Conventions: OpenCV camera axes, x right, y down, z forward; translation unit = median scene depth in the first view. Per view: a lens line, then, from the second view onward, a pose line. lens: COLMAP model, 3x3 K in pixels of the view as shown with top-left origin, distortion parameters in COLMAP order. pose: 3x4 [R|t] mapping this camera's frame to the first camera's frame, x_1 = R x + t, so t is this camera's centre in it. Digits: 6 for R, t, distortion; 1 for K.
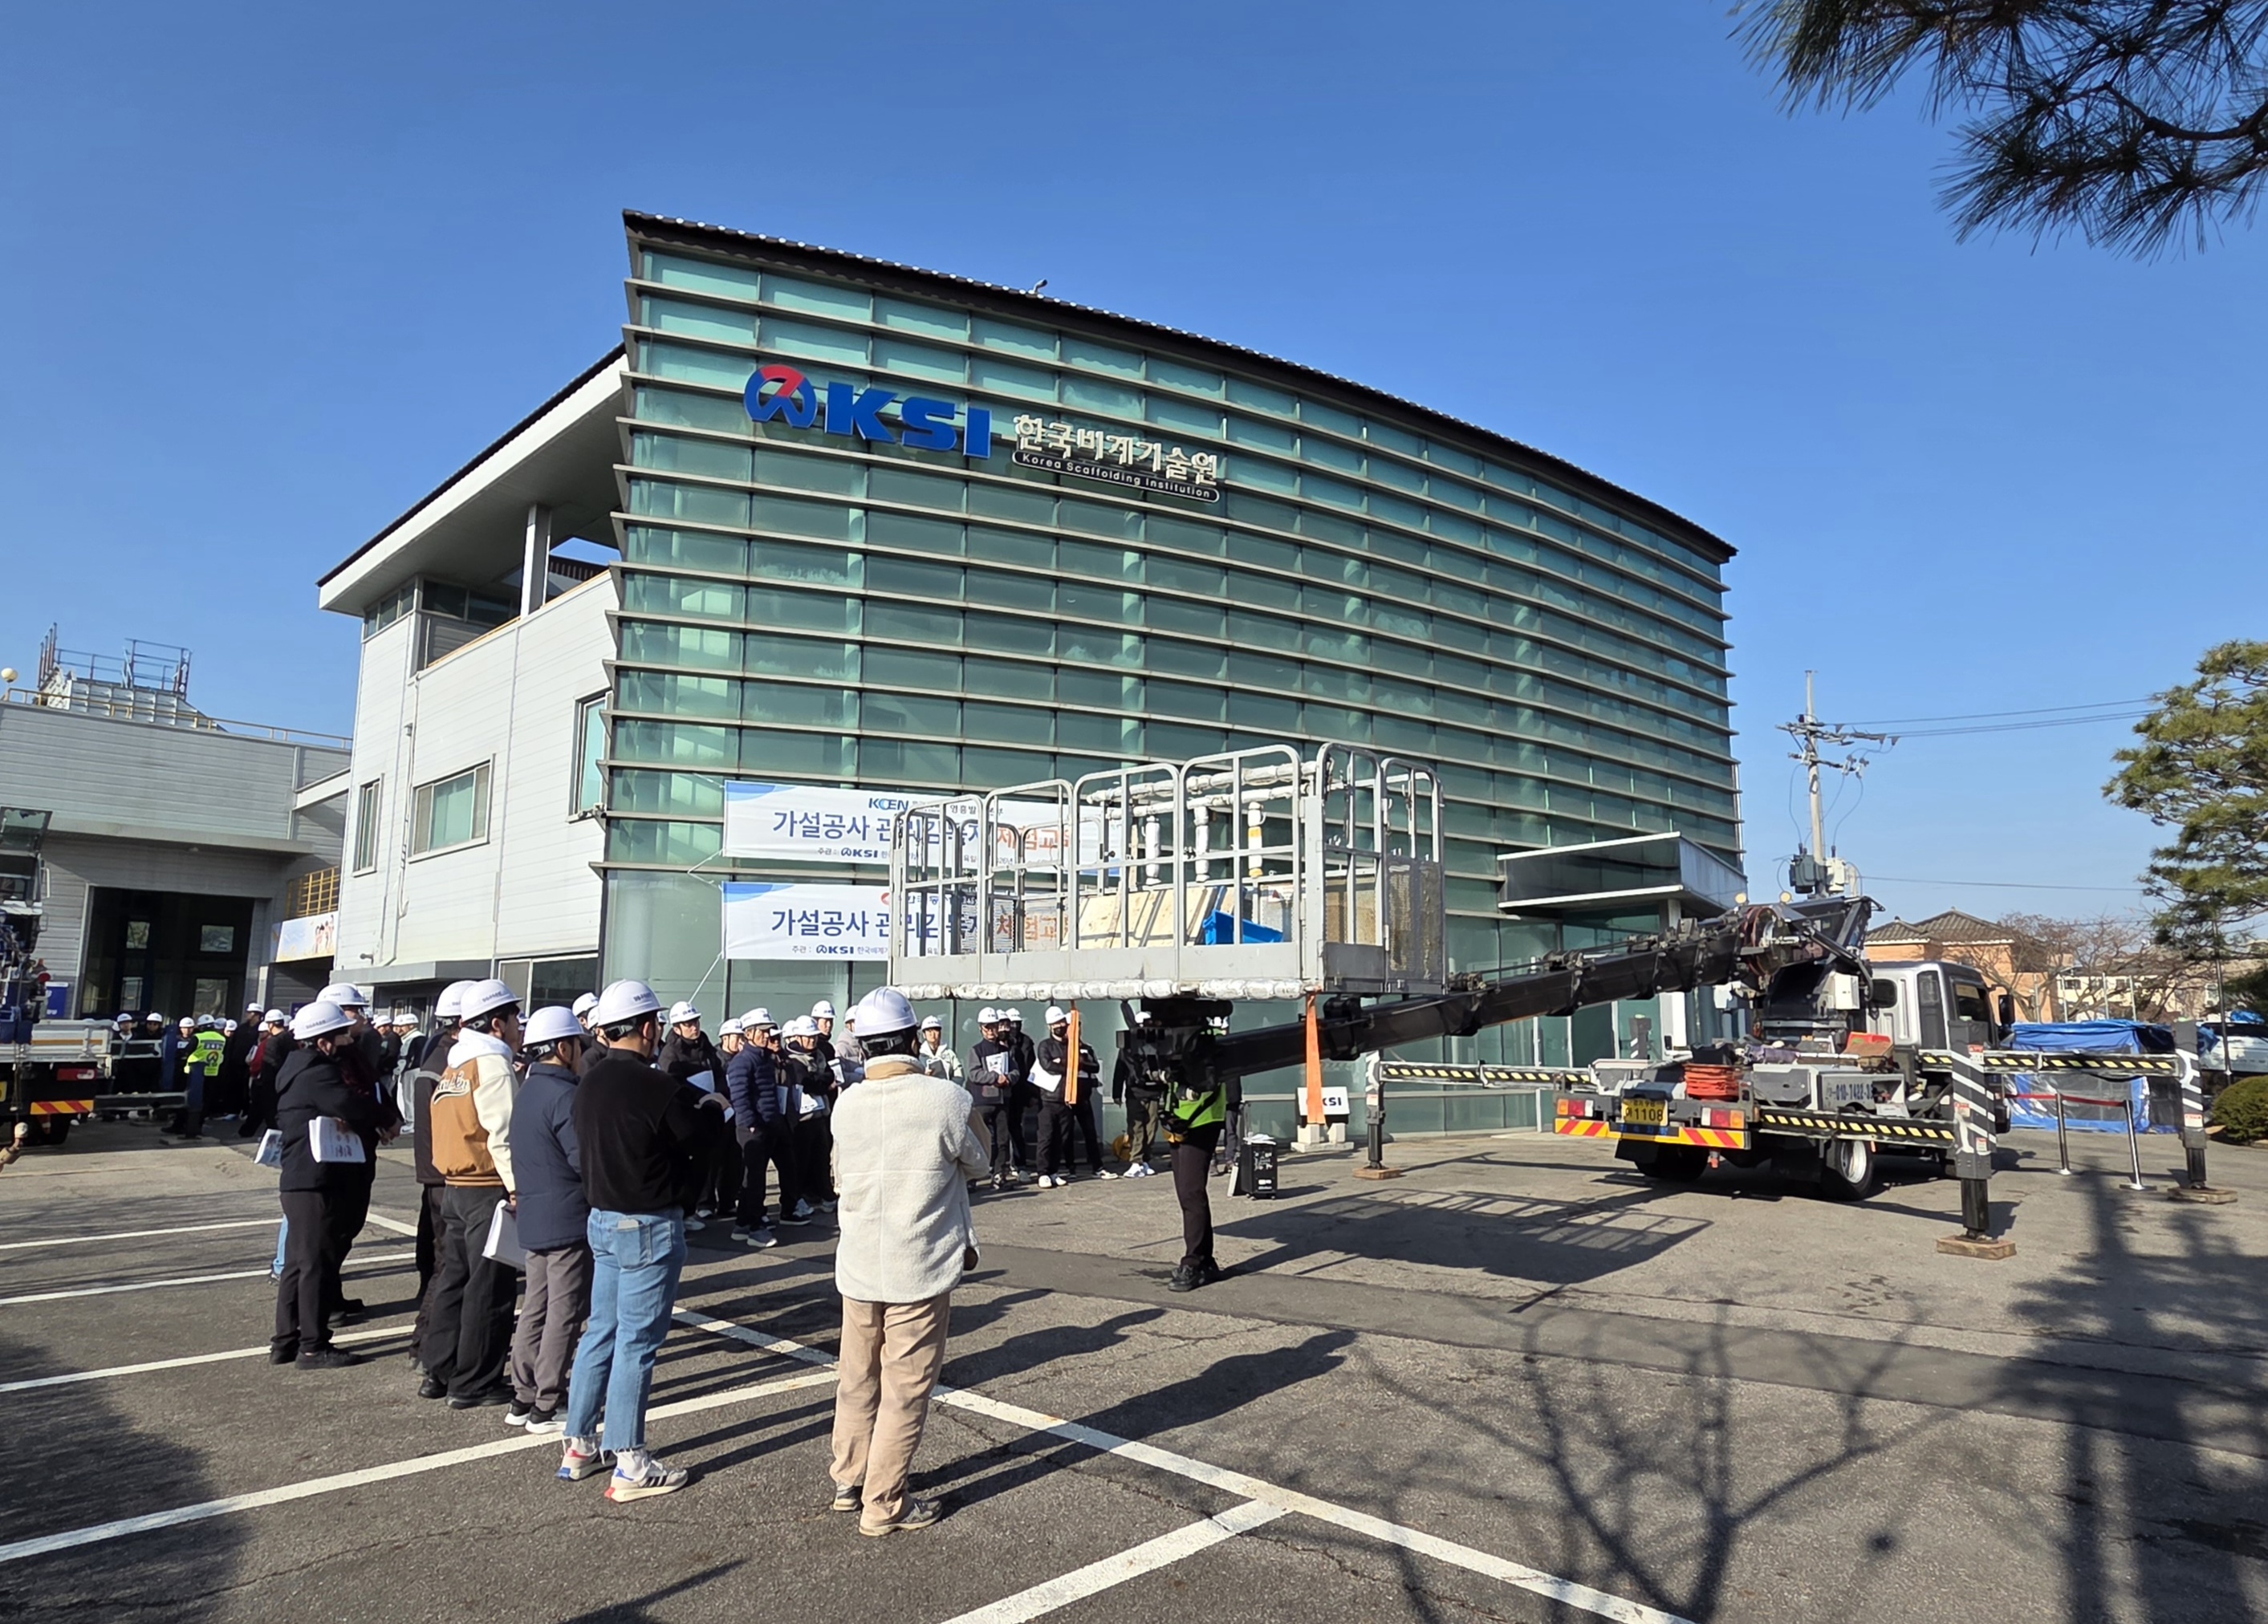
lens RADIAL K [[1414.9, 0, 1134.0], [0, 1414.9, 812.0], [0, 0, 1]] dist [0.023319, 0.001401]
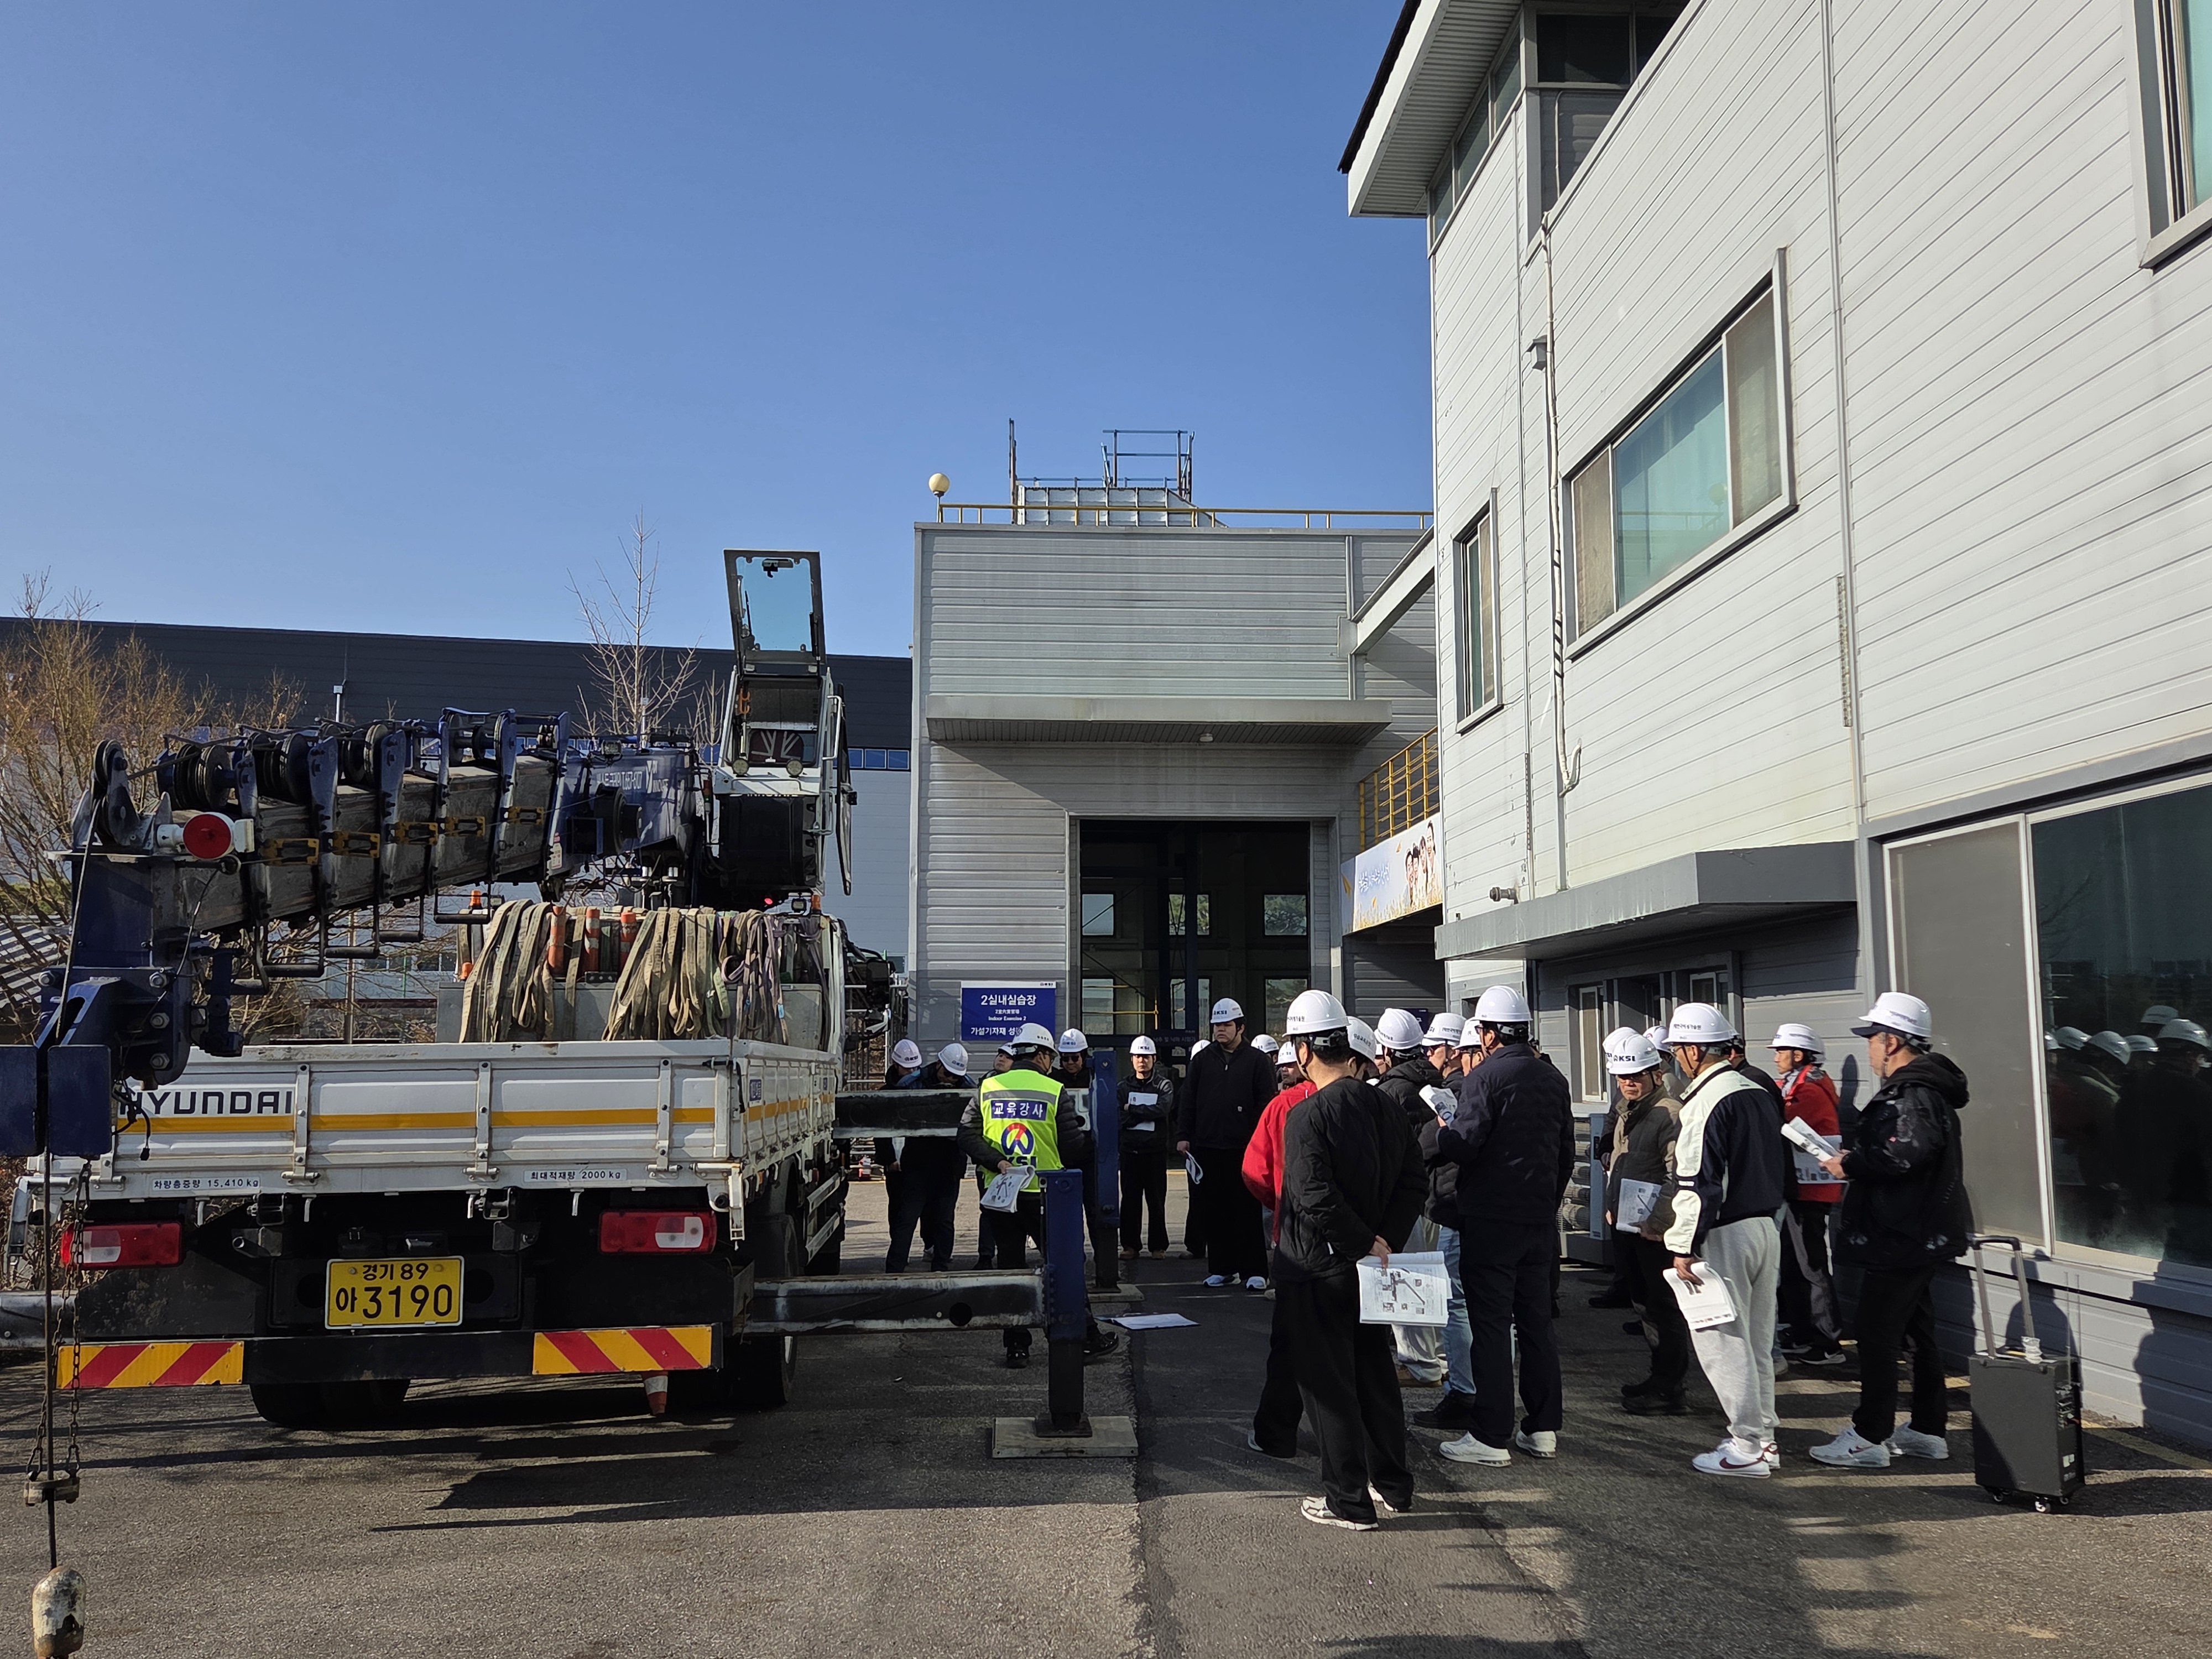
lens RADIAL K [[1818.4, 0, 1106.0], [0, 1818.4, 829.5], [0, 0, 1]] dist [0.095411, 0.001205]
pose [[0.762518, -0.086650, -0.641138, -0.256592], [0.106704, 0.994263, -0.007470, 0.069408], [0.638107, -0.062717, 0.767389, 0.467527]]
